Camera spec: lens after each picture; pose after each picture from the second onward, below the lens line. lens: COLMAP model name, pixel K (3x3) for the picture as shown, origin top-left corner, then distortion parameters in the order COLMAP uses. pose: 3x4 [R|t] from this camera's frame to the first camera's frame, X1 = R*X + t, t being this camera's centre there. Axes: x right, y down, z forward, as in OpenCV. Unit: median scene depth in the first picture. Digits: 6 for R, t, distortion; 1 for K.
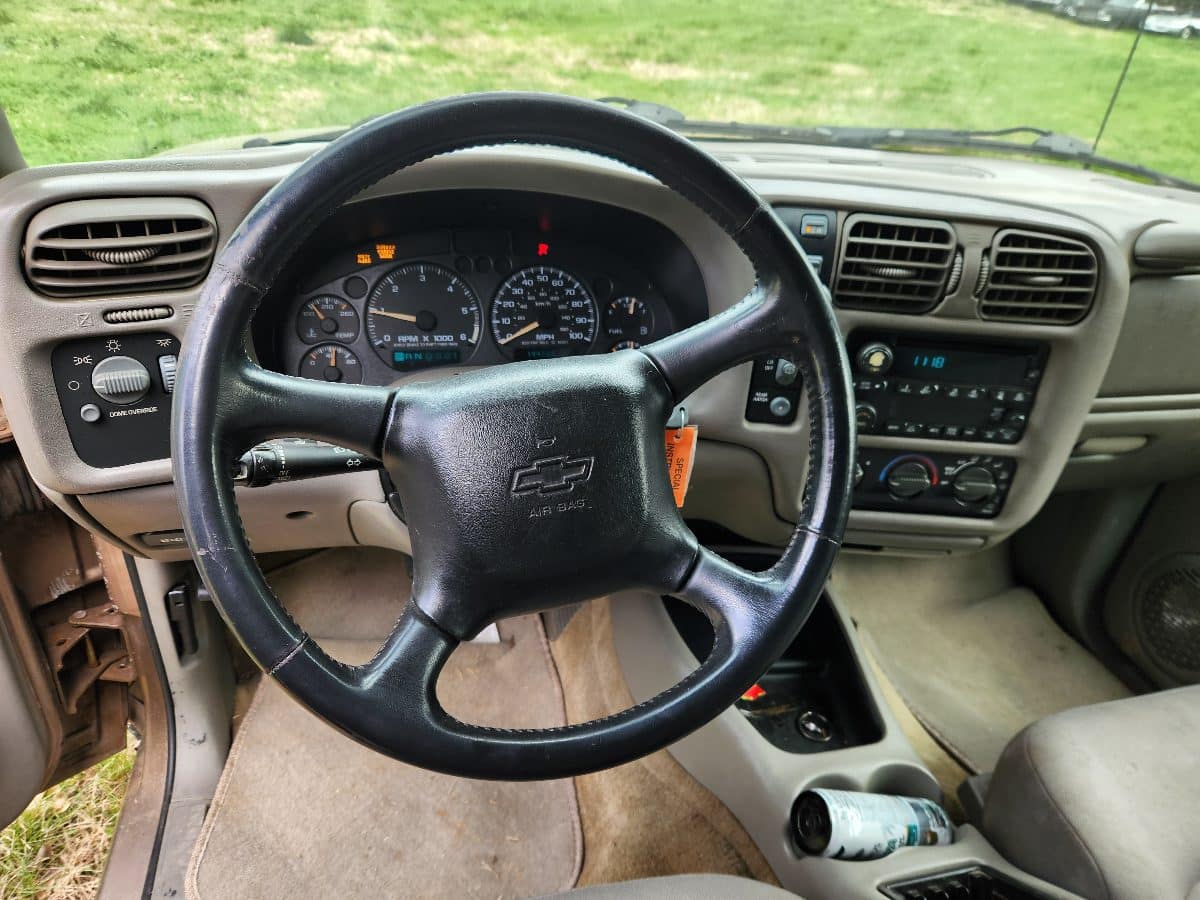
lens RADIAL K [[797.8, 0, 619.3], [0, 797.8, 456.8], [0, 0, 1]] dist [0.024527, -0.031444]
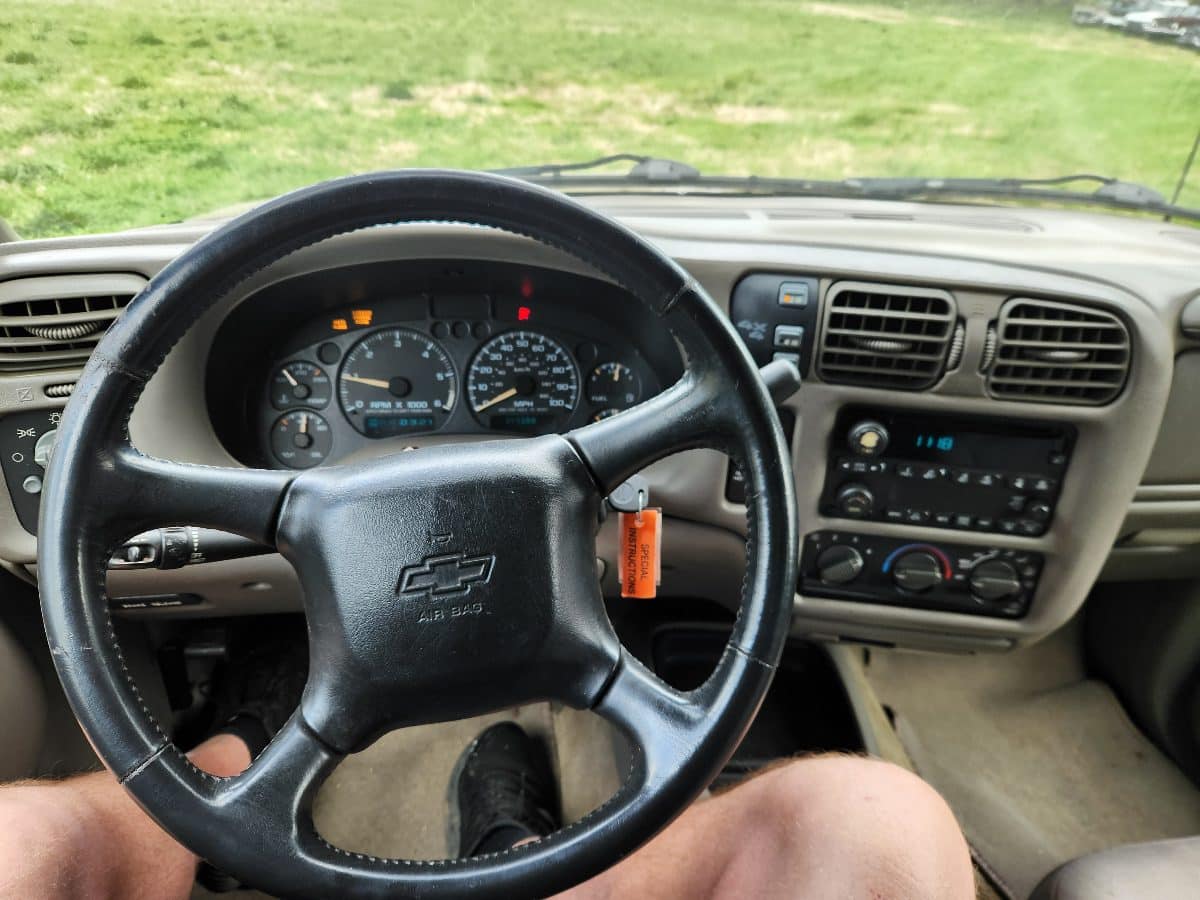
lens RADIAL K [[807.1, 0, 600.0], [0, 807.1, 450.0], [0, 0, 1]] dist [0.002032, -0.006646]
pose [[0.991408, 0.024721, -0.128446, 0.125009], [-0.031949, 0.998002, -0.054517, -0.046367], [0.126841, 0.058153, 0.990217, 0.060294]]
